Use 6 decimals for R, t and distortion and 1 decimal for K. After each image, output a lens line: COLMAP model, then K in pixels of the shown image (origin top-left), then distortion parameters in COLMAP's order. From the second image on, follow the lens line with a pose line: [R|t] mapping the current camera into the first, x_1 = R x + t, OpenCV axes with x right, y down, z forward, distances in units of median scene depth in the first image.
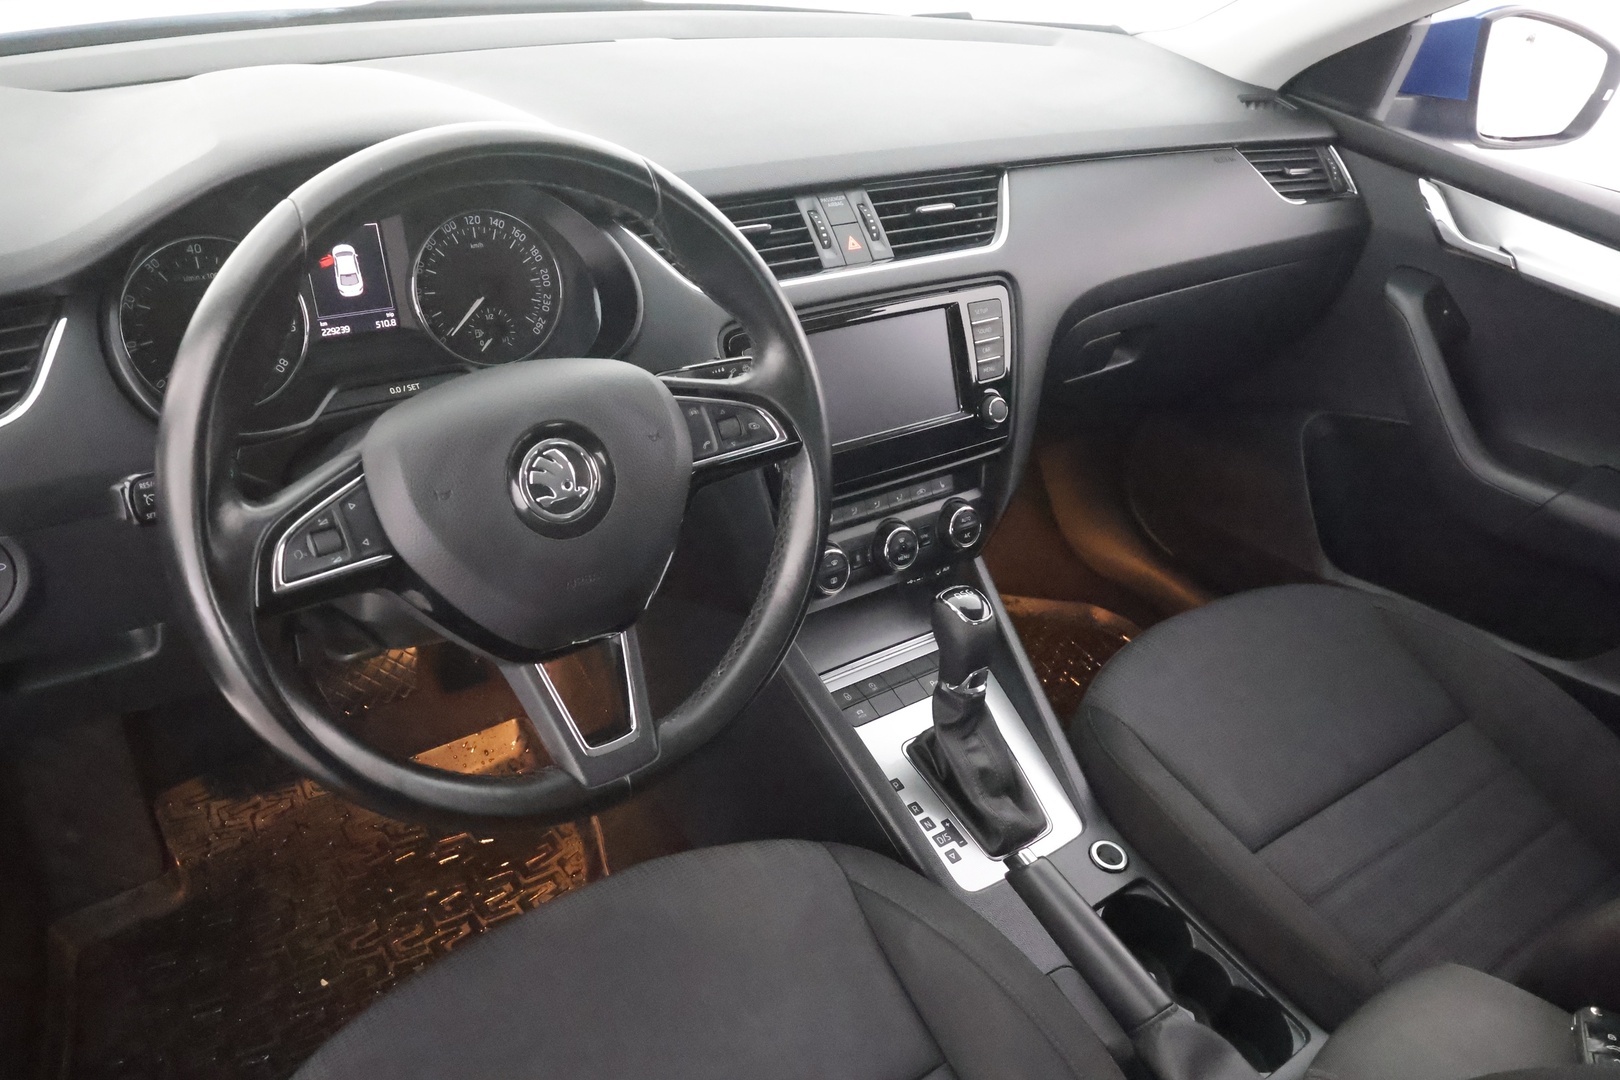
lens RADIAL K [[1282.1, 0, 814.1], [0, 1282.1, 539.5], [0, 0, 1]] dist [0.003477, -0.004419]
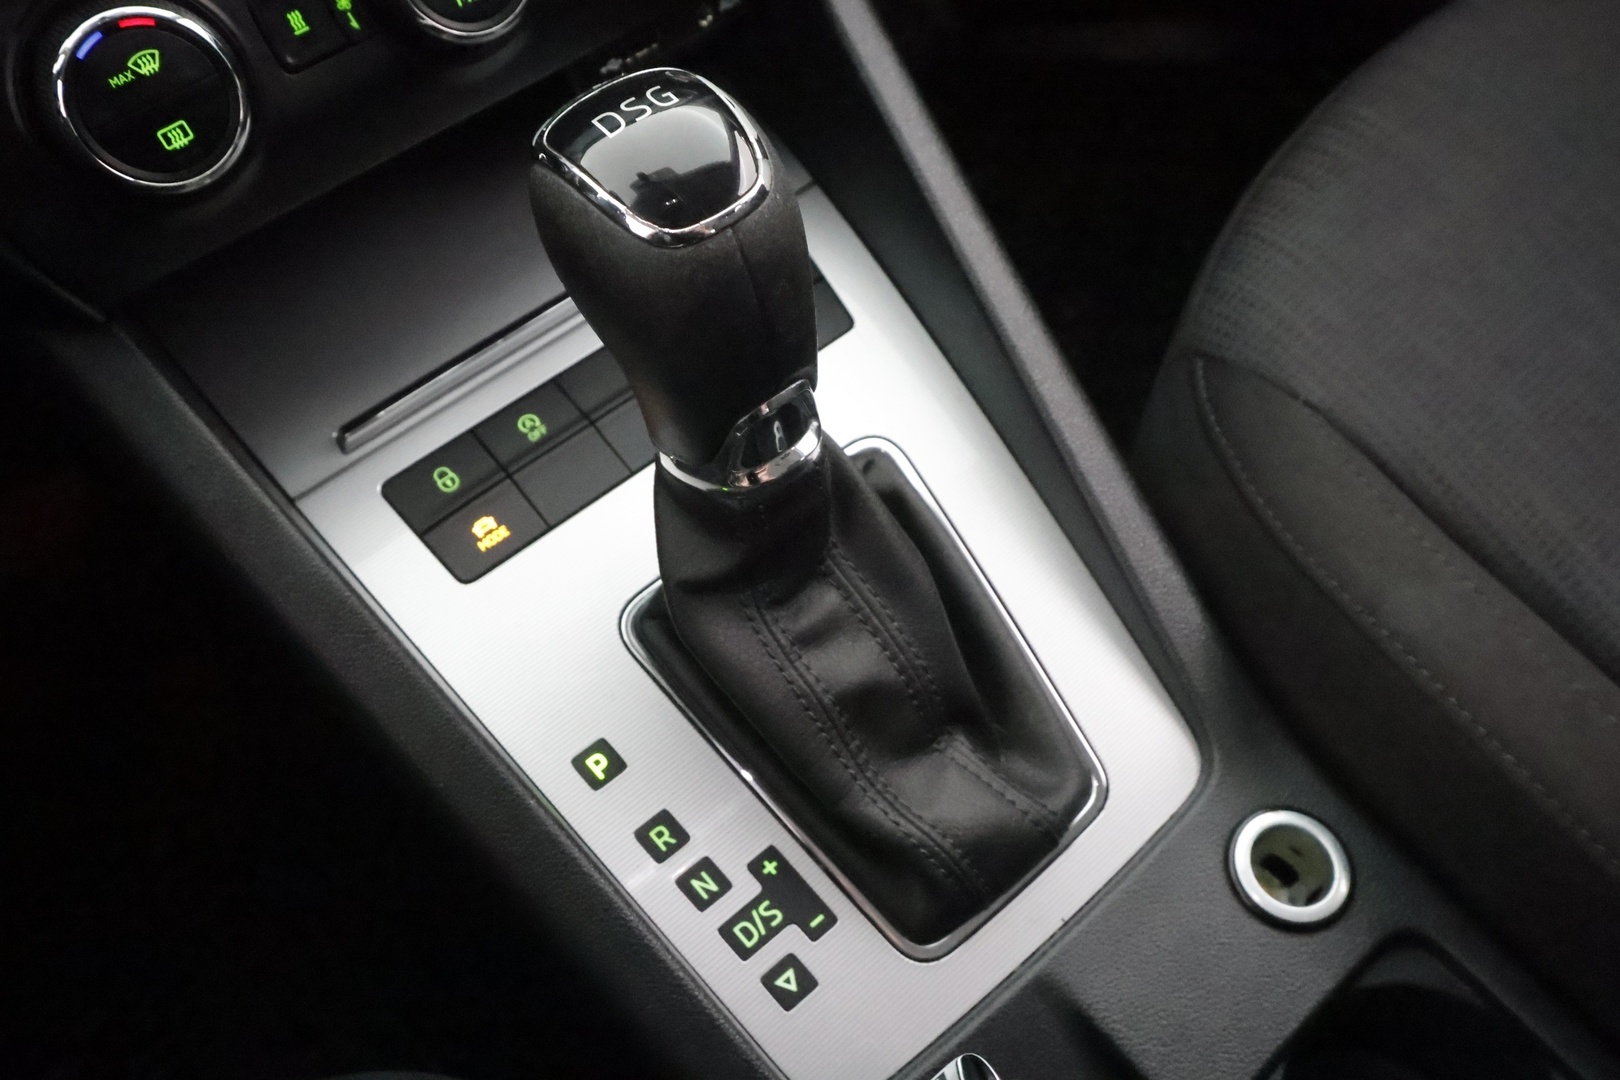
lens RADIAL K [[1282.1, 0, 813.6], [0, 1282.1, 545.2], [0, 0, 1]] dist [0.003477, -0.004419]
pose [[0.984863, -0.142029, -0.099357, 0.157725], [0.169711, 0.906703, 0.386120, 0.029074], [0.035248, -0.397137, 0.917082, 0.741403]]
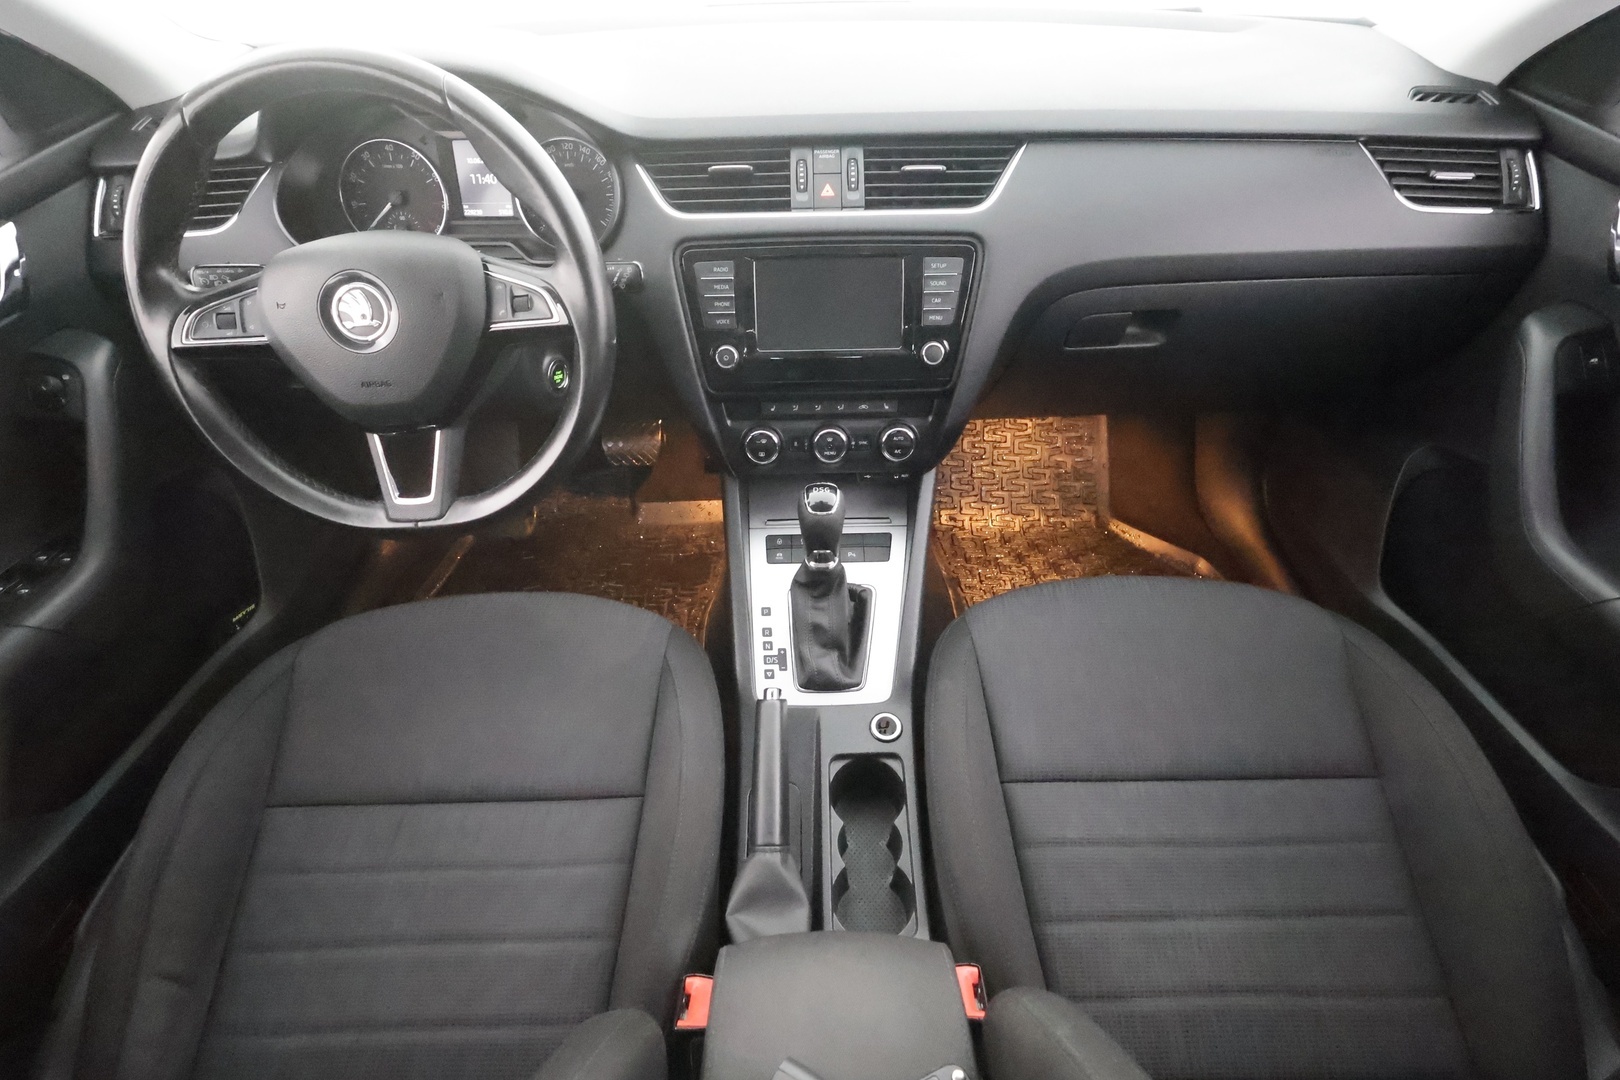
lens RADIAL K [[756.2, 0, 805.0], [0, 756.2, 540.8], [0, 0, 1]] dist [-0.005248, 0.001855]
pose [[0.798428, 0.320934, -0.509425, 0.489014], [-0.229479, 0.944438, 0.235323, -0.079819], [0.556643, -0.070986, 0.827714, 0.366535]]
